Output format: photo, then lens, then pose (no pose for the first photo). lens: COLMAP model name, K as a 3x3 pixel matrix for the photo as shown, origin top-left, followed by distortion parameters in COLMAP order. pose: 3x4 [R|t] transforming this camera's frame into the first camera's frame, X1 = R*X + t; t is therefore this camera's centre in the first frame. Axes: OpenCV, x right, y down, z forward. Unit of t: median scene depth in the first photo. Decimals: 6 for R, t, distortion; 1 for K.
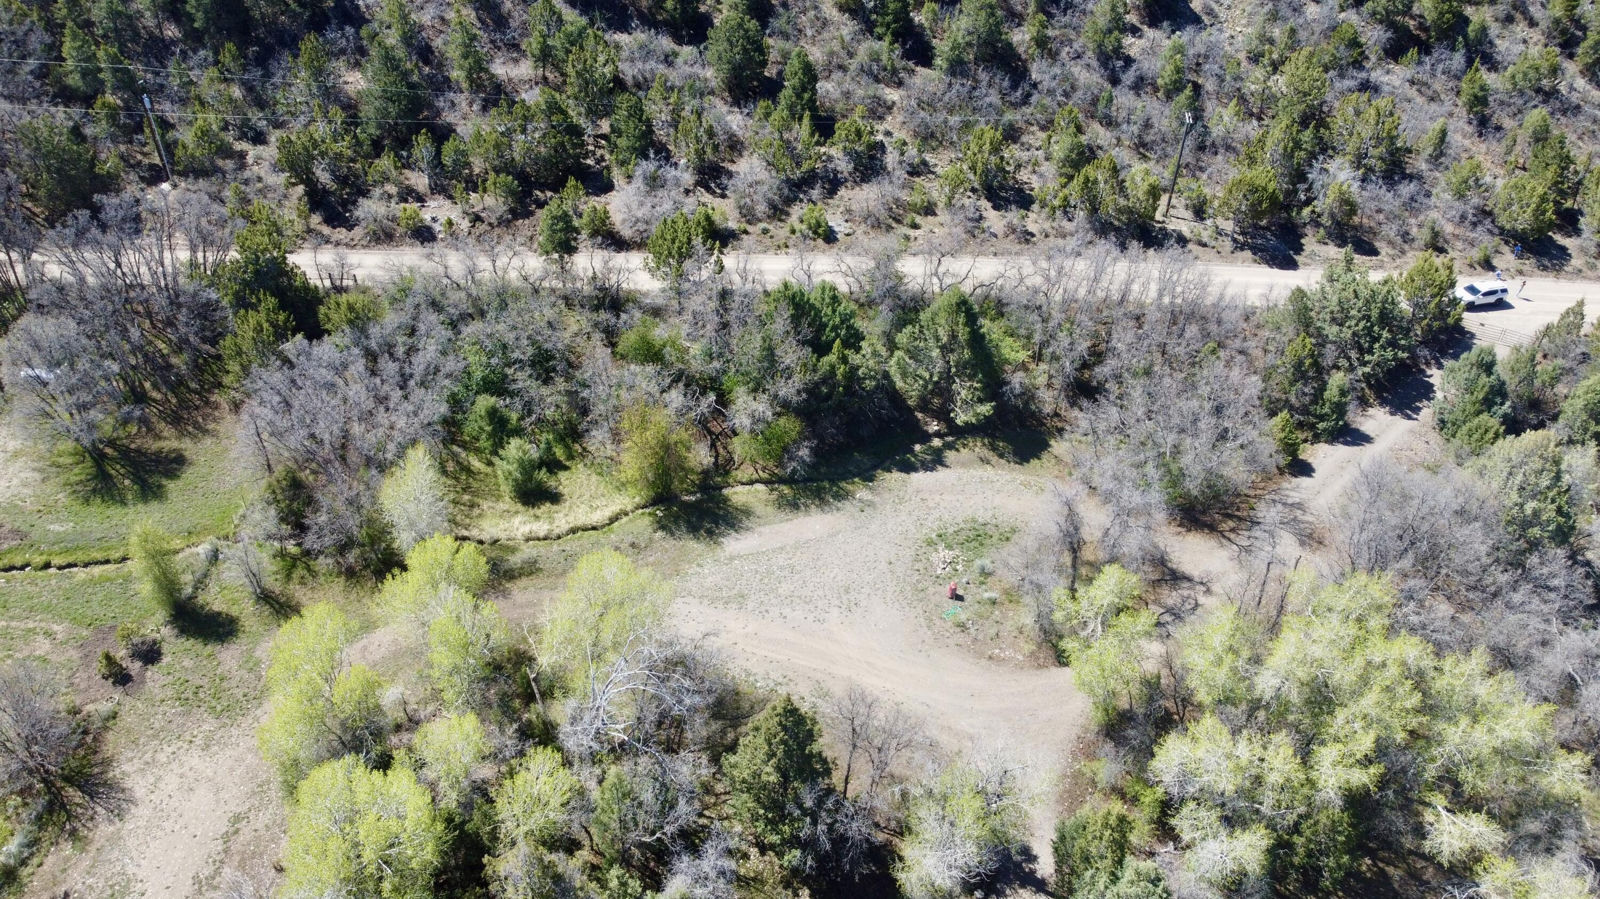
lens RADIAL K [[1211.2, 0, 796.1], [0, 1211.2, 453.7], [0, 0, 1]] dist [0.004000, -0.013952]
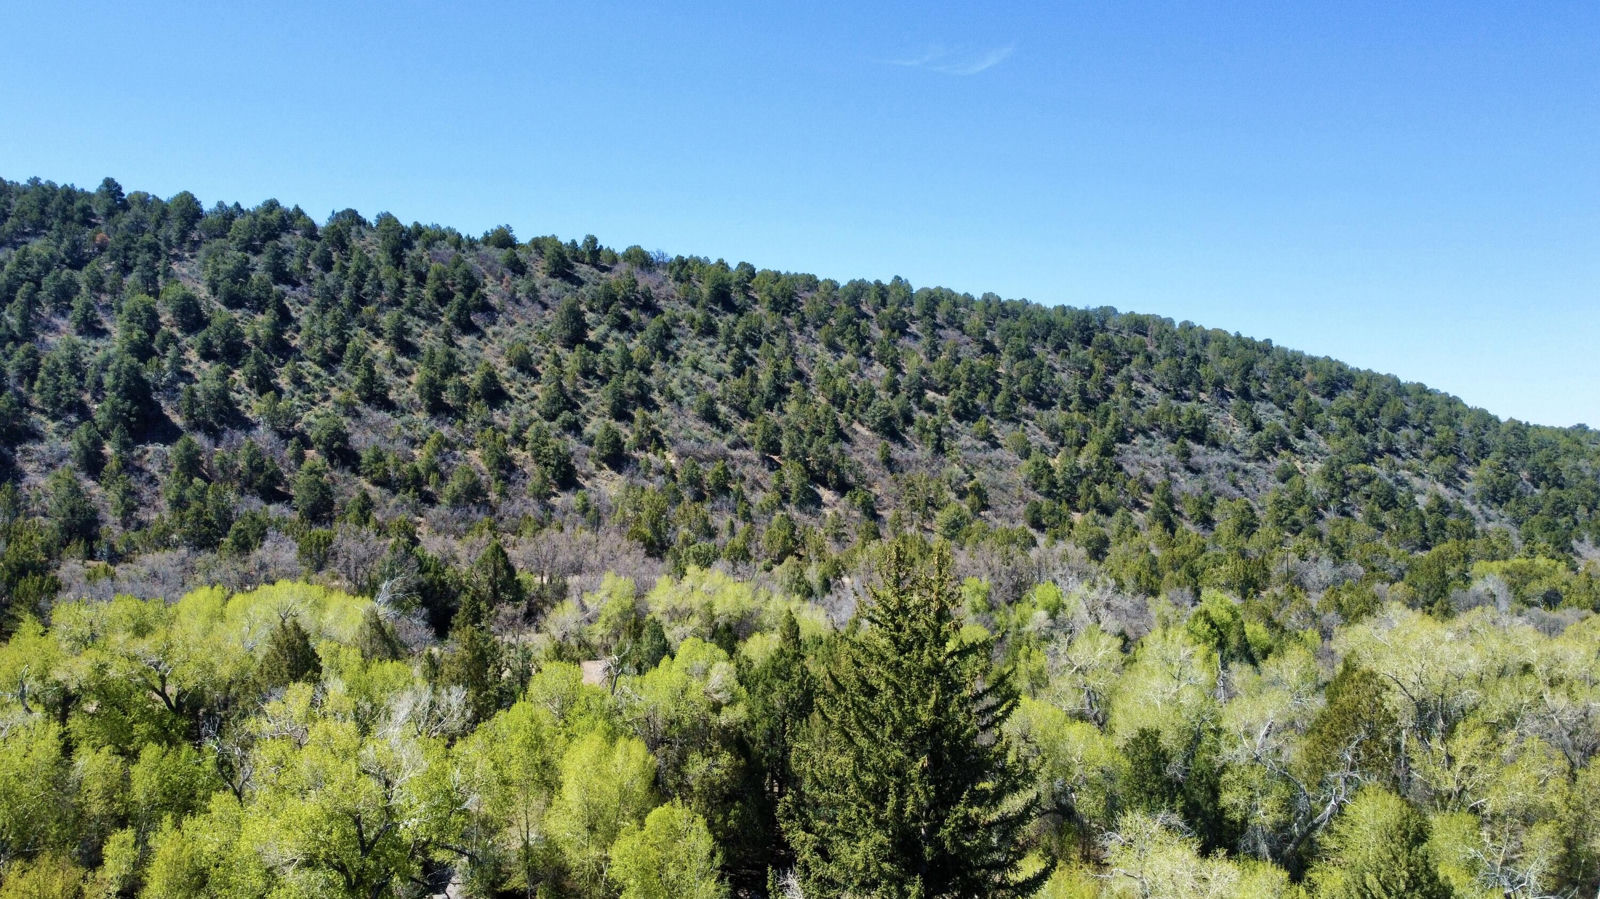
lens RADIAL K [[1211.2, 0, 769.3], [0, 1211.2, 448.9], [0, 0, 1]] dist [0.004000, -0.013952]
pose [[0.888809, -0.001891, 0.458275, -0.250954], [0.265253, 0.817582, -0.511077, 0.592002], [-0.373711, 0.575808, 0.727176, -0.412752]]
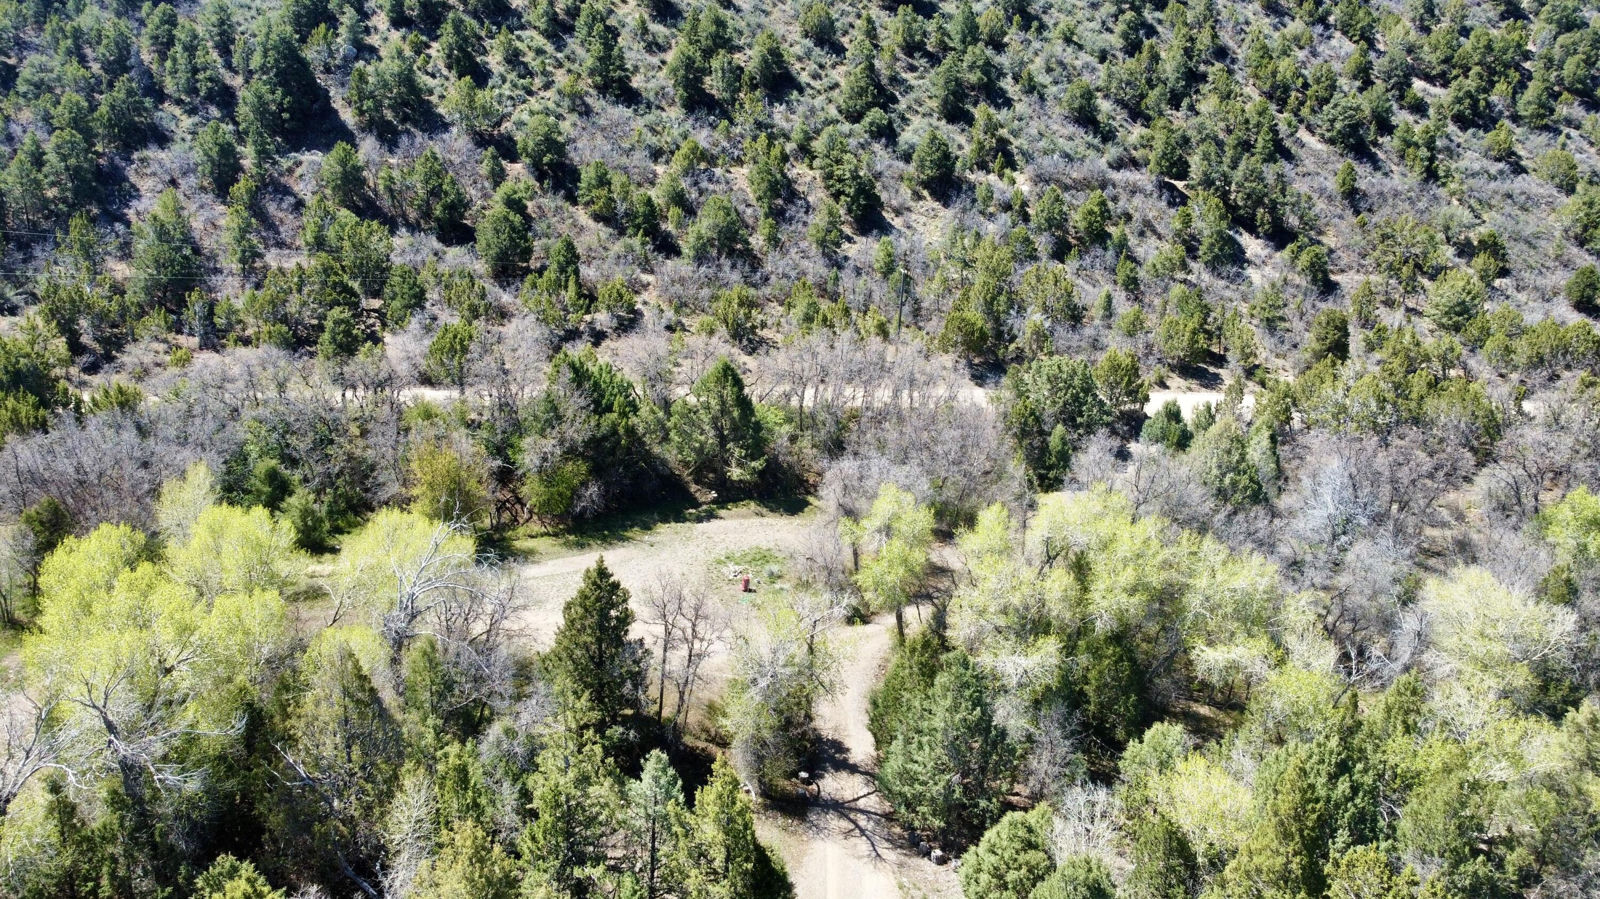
lens RADIAL K [[1211.2, 0, 787.8], [0, 1211.2, 452.8], [0, 0, 1]] dist [0.004000, -0.013952]
pose [[0.977586, -0.035715, 0.207487, -0.031741], [0.101166, 0.943965, -0.314160, 0.225928], [-0.184640, 0.328109, 0.926419, -0.005498]]
